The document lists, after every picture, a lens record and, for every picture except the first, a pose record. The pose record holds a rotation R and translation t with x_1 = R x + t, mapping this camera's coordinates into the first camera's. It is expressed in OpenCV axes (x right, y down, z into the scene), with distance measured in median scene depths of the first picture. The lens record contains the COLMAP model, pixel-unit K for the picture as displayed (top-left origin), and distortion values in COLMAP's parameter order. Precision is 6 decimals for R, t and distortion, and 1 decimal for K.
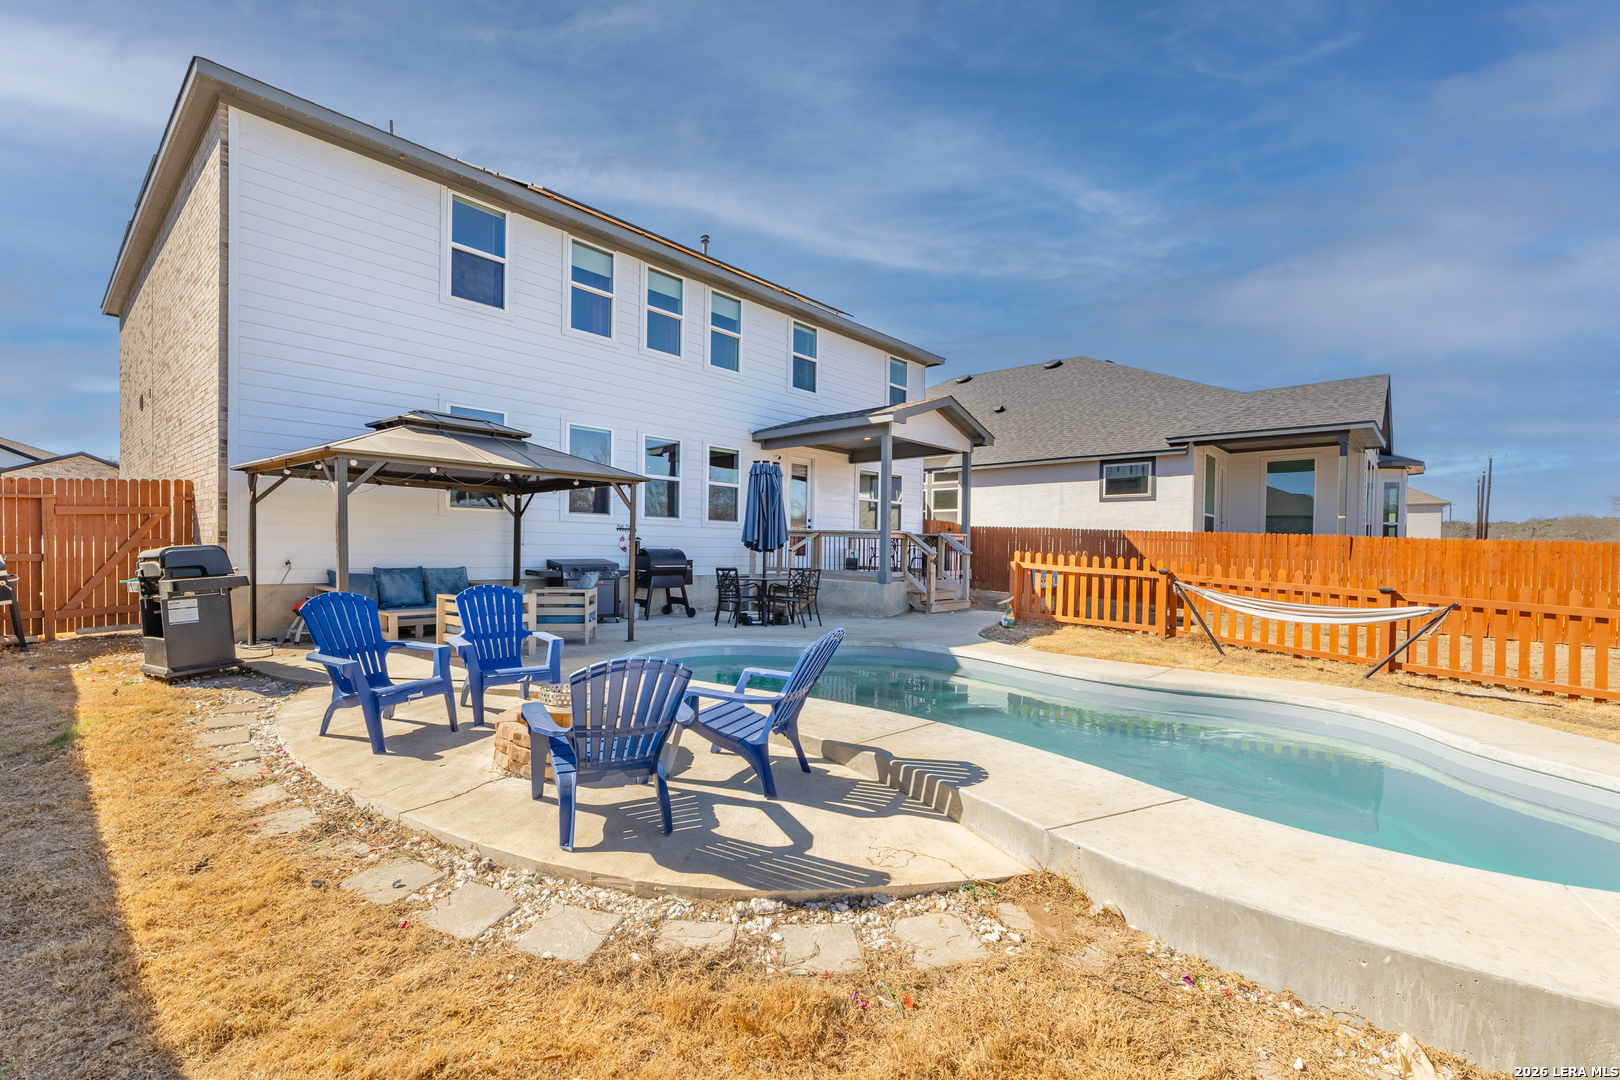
lens RADIAL K [[683.0, 0, 807.6], [0, 683.0, 545.5], [0, 0, 1]] dist [-0.001524, -0.000207]
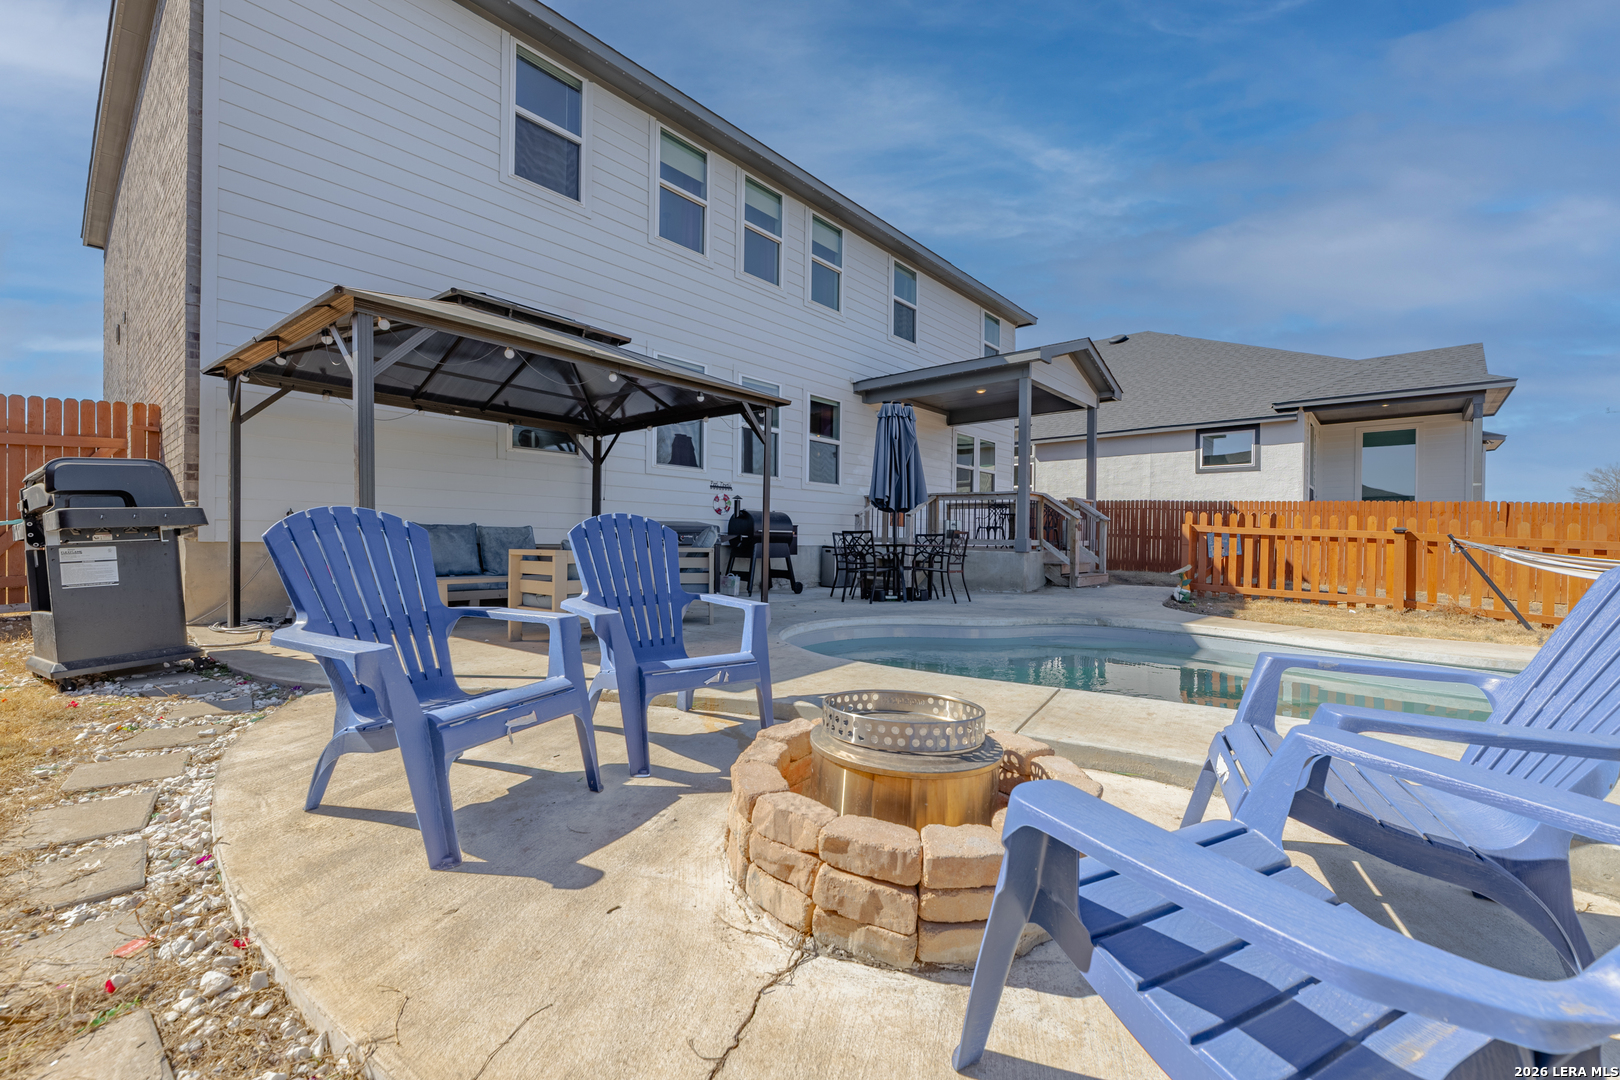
lens RADIAL K [[596.5, 0, 810.0], [0, 596.5, 540.0], [0, 0, 1]] dist [-0.001281, -0.000041]
pose [[0.999415, -0.002704, 0.034087, -0.204151], [0.003062, 0.999940, -0.010481, 0.053623], [-0.034057, 0.010580, 0.999364, 0.307007]]
